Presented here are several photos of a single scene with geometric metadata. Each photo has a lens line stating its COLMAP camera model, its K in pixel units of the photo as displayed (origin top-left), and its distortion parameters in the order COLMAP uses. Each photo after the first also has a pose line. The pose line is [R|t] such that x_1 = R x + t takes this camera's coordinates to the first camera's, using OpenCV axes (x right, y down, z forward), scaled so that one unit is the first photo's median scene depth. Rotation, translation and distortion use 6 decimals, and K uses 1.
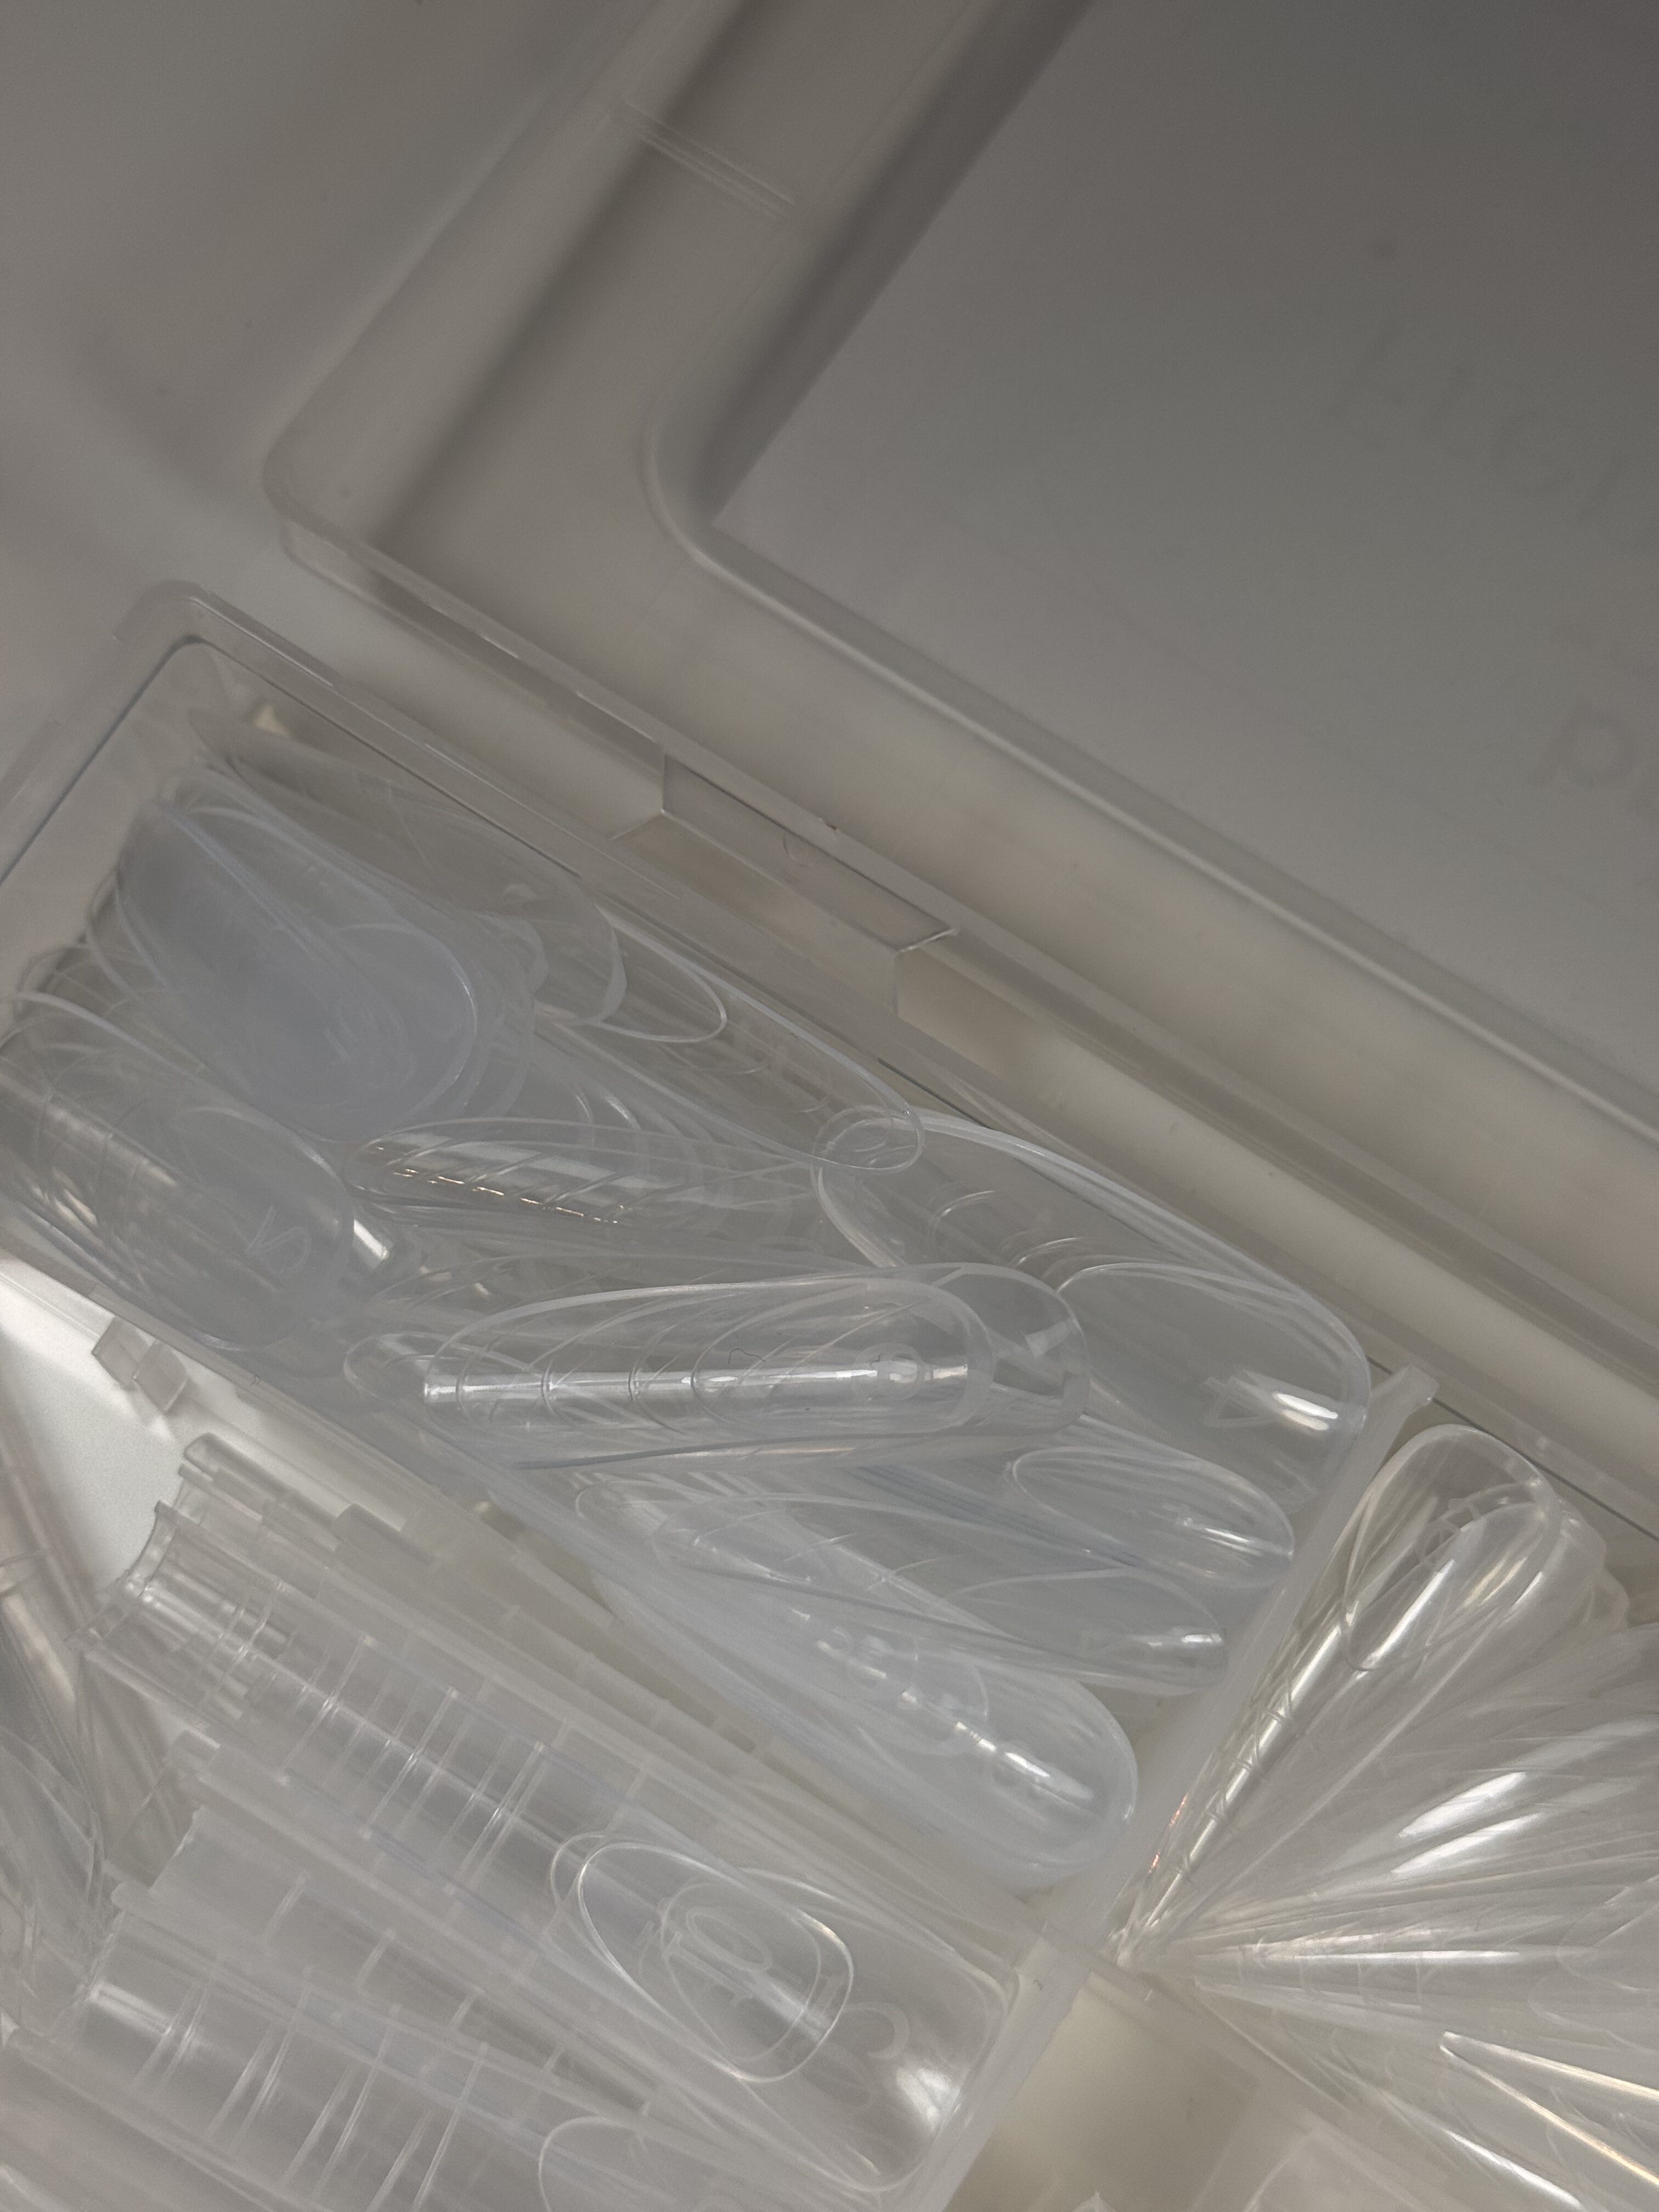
lens RADIAL K [[3134.9, 0, 829.5], [0, 3134.9, 1106.0], [0, 0, 1]] dist [0.099718, 0.000443]
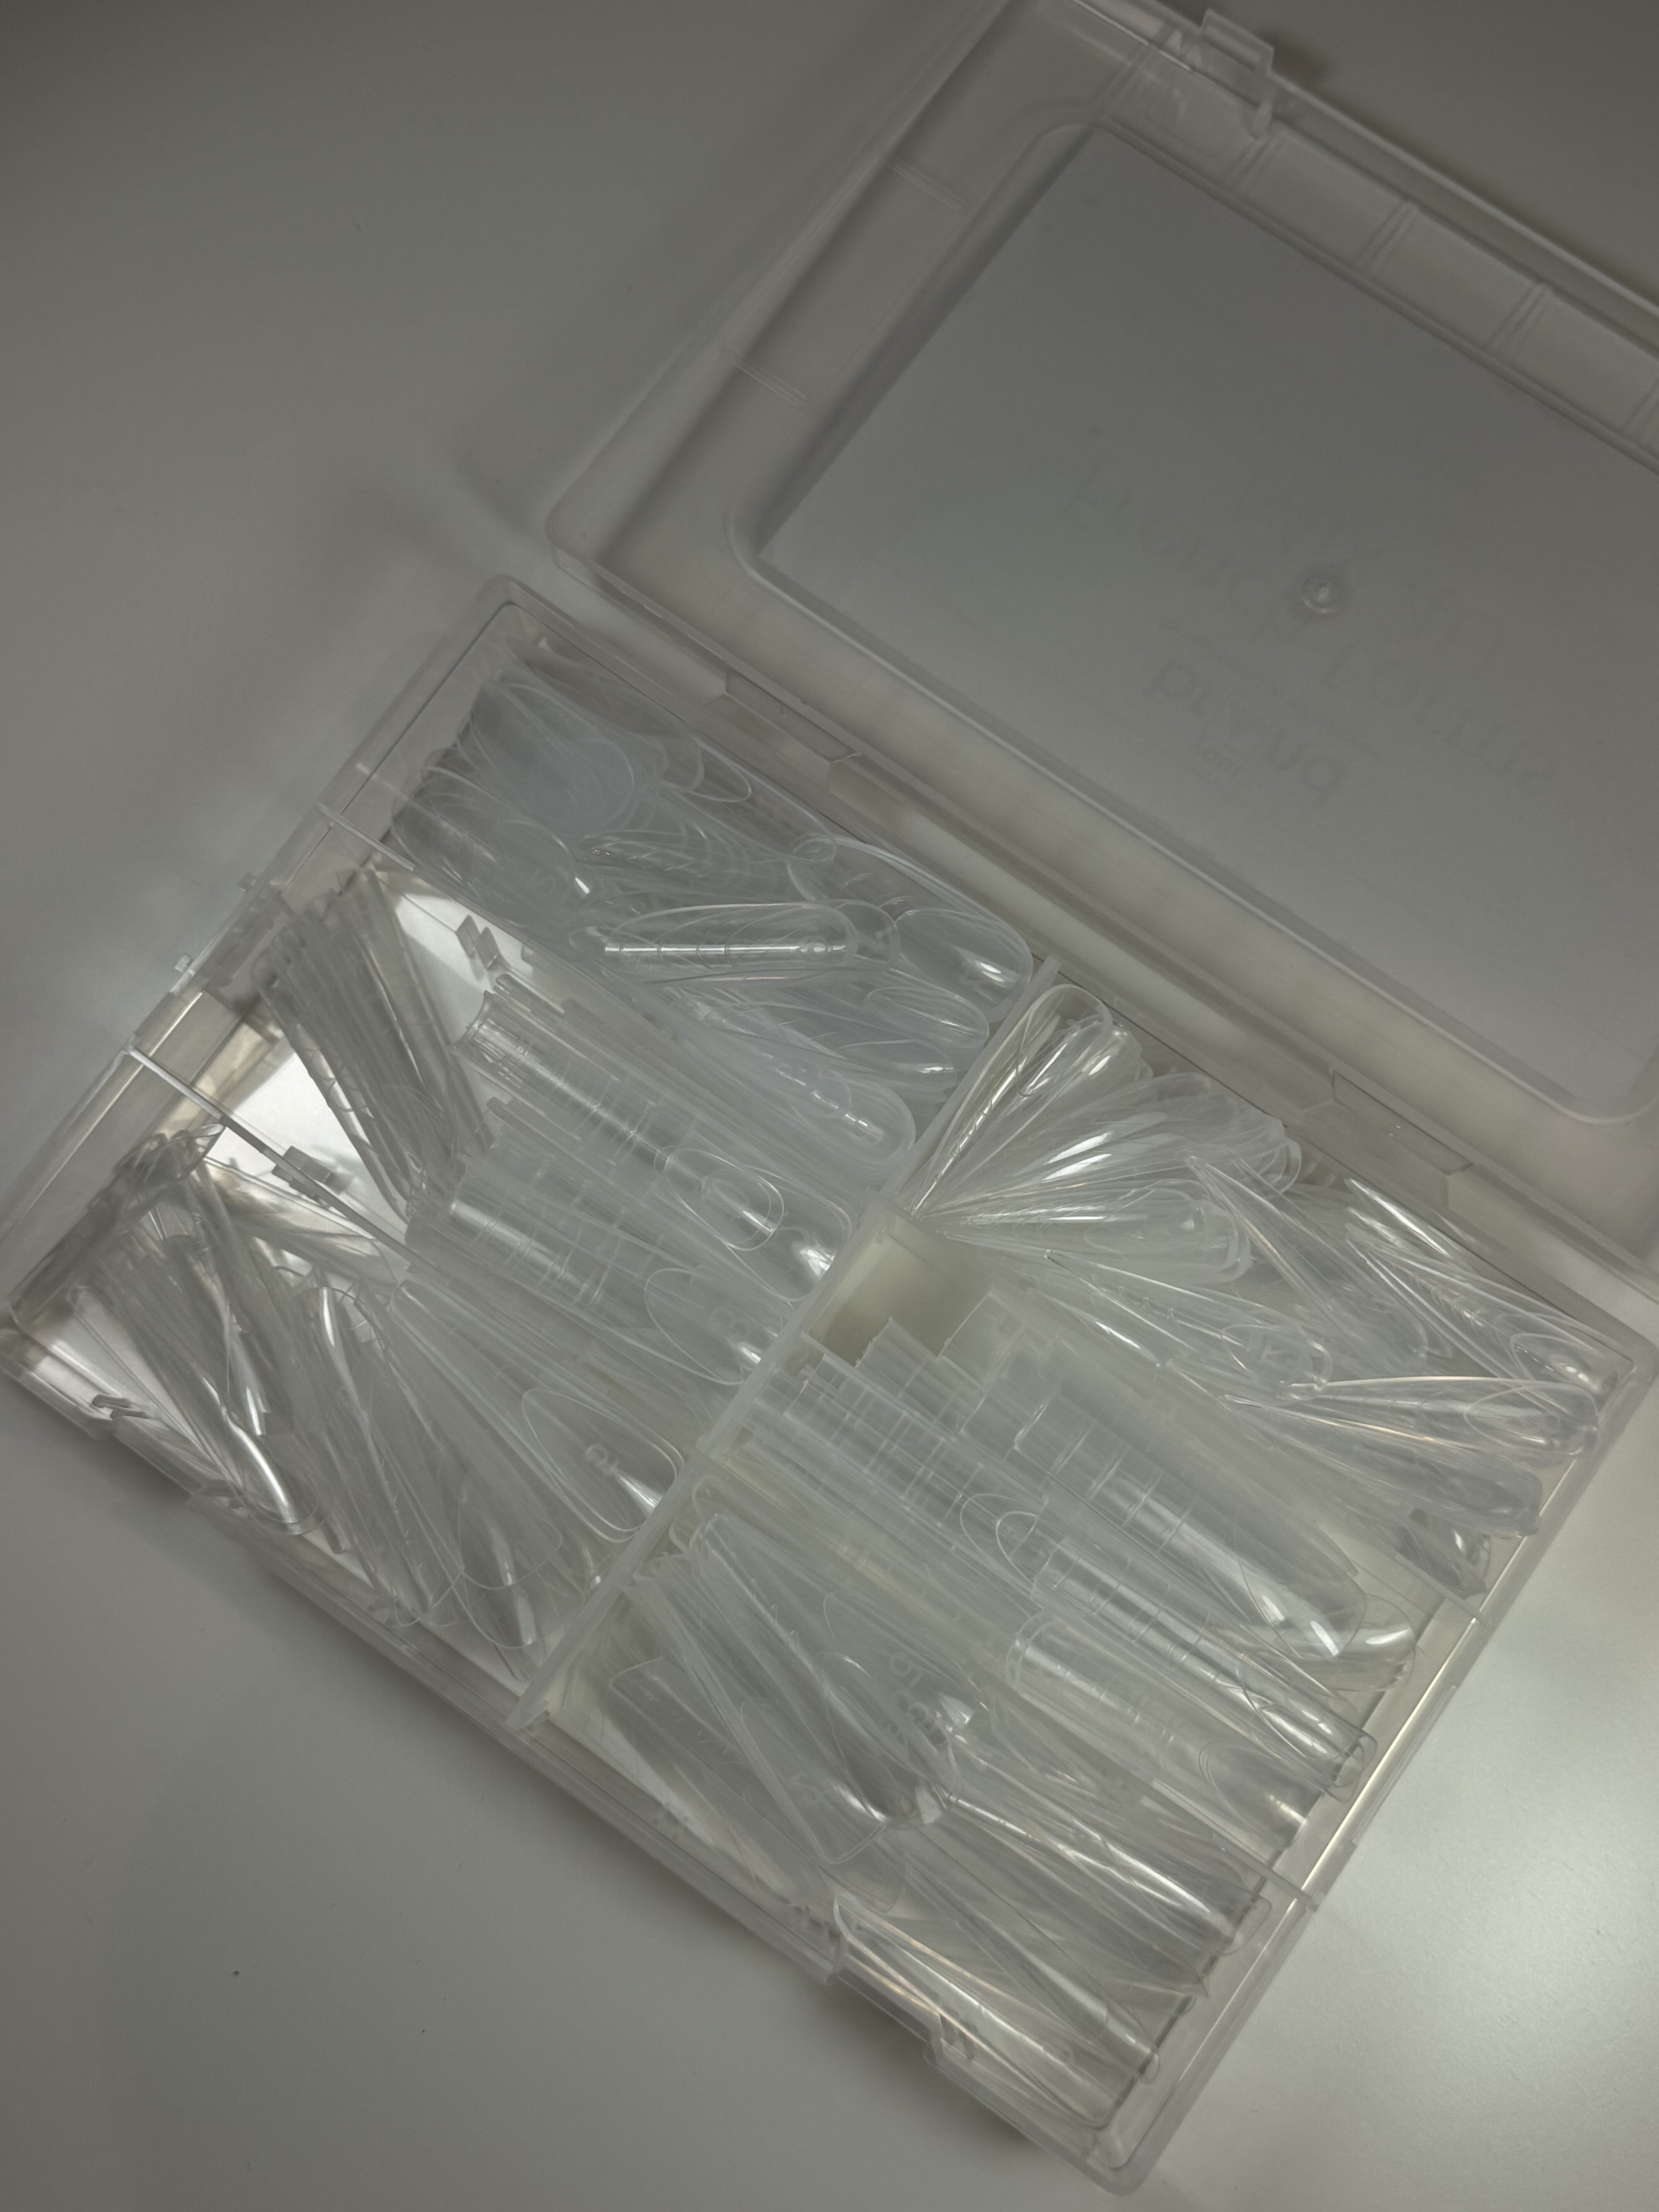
lens RADIAL K [[2264.0, 0, 829.5], [0, 2264.0, 1106.0], [0, 0, 1]] dist [0.105661, -0.004034]
pose [[0.998070, 0.041458, -0.046232, 0.104468], [-0.038575, 0.997356, 0.061591, 0.091980], [0.048664, -0.059689, 0.997030, -0.577361]]
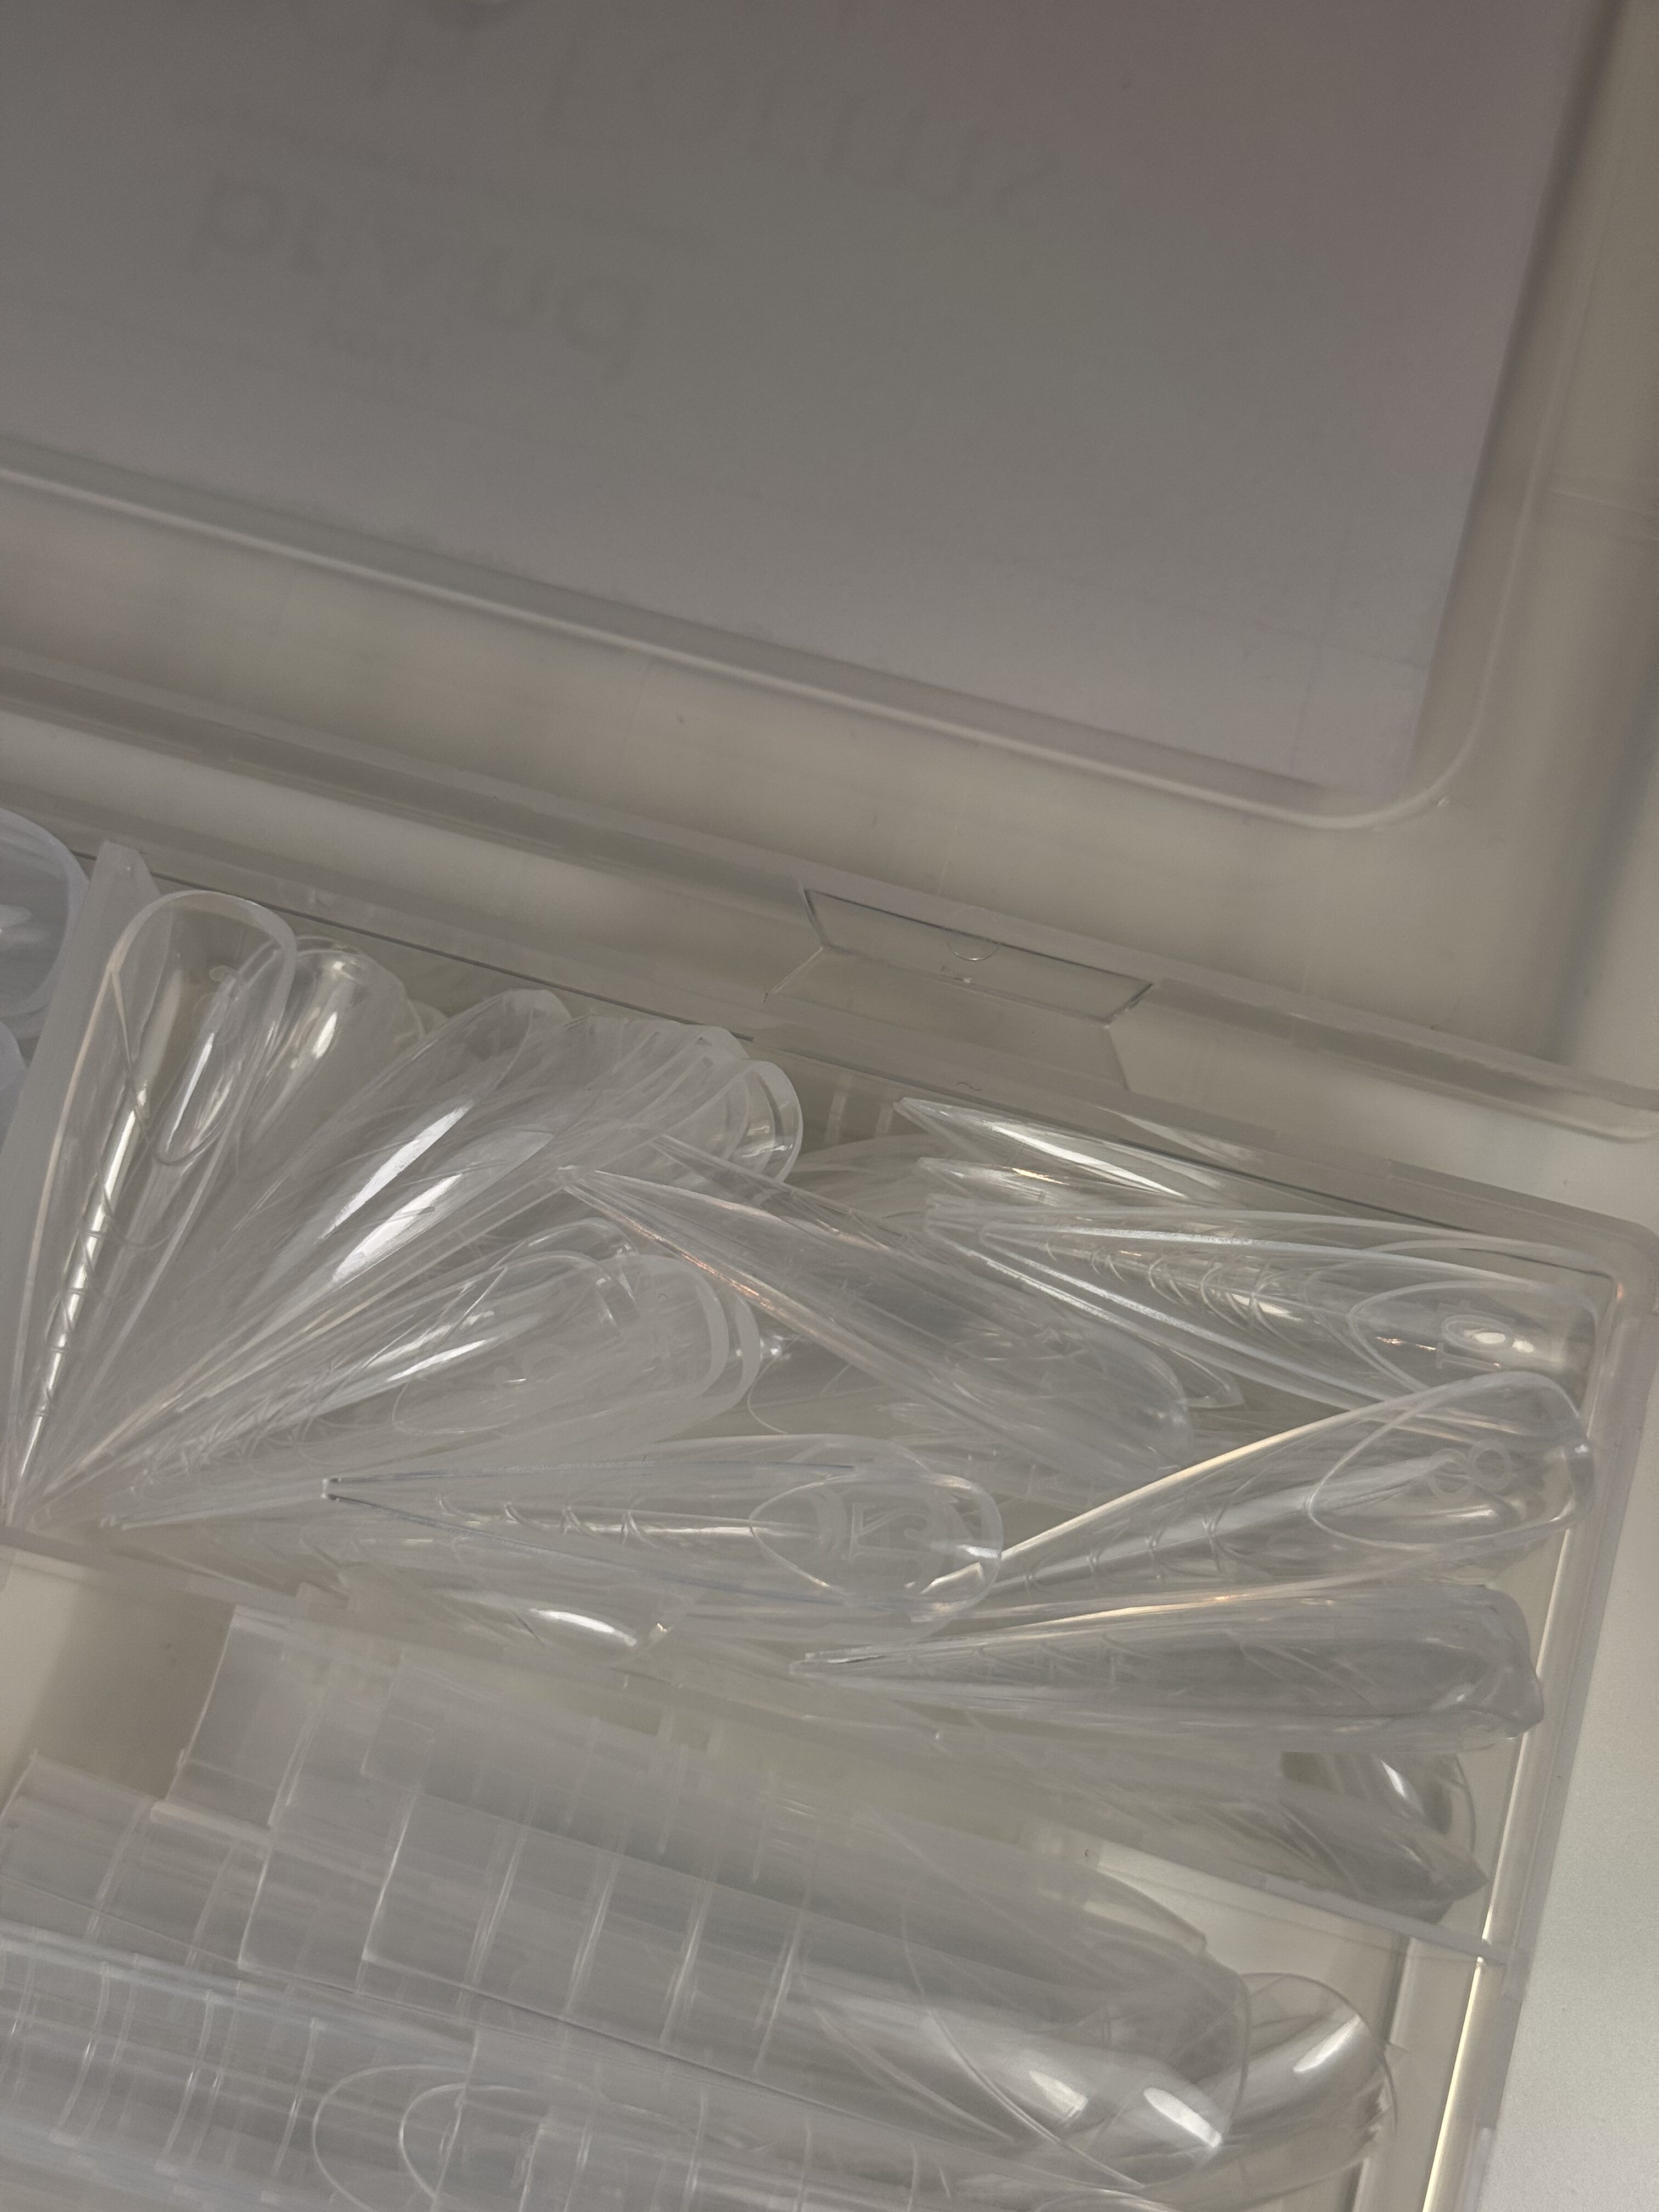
lens RADIAL K [[3134.9, 0, 829.5], [0, 3134.9, 1106.0], [0, 0, 1]] dist [0.099718, 0.000443]
pose [[0.955667, -0.289494, 0.053803, 0.309323], [0.288407, 0.957123, 0.027143, 0.189902], [-0.059354, -0.010423, 0.998183, 0.014716]]
